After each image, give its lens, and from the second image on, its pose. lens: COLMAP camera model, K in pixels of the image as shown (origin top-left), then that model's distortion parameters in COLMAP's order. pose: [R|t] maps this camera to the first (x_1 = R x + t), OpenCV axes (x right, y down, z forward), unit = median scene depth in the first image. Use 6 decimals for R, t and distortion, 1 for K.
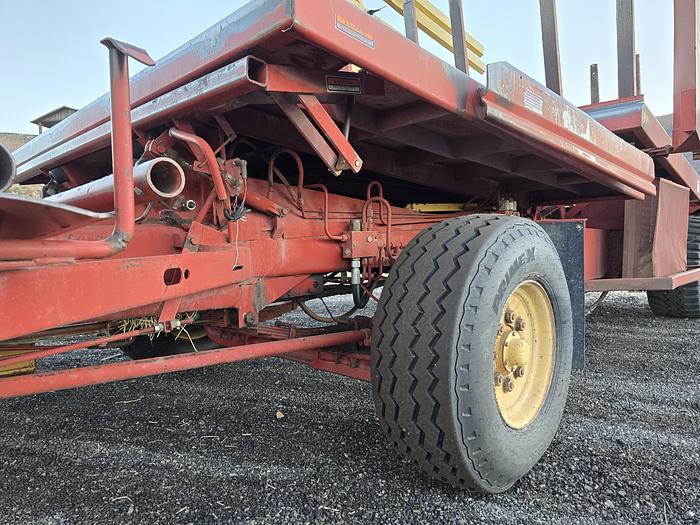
lens RADIAL K [[482.1, 0, 349.8], [0, 482.1, 262.5], [0, 0, 1]] dist [0.012725, -0.003142]
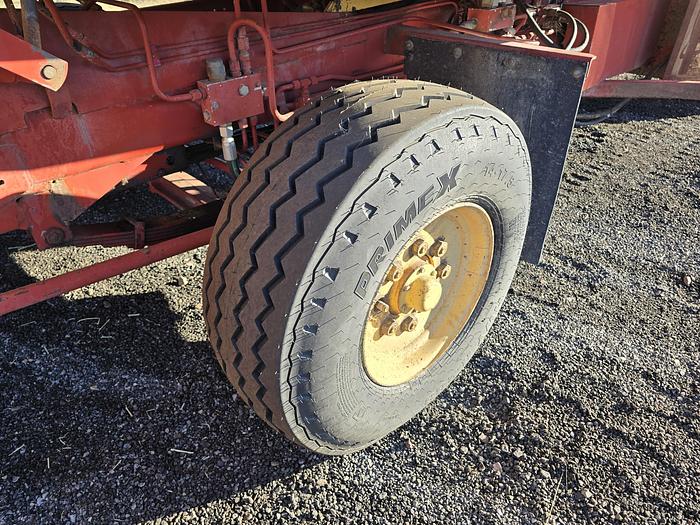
lens RADIAL K [[482.1, 0, 351.4], [0, 482.1, 262.7], [0, 0, 1]] dist [0.012725, -0.003142]
pose [[0.998482, 0.035876, -0.041783, 0.267971], [-0.008451, 0.849523, 0.527484, -0.237850], [0.054420, -0.526330, 0.848537, 0.402087]]
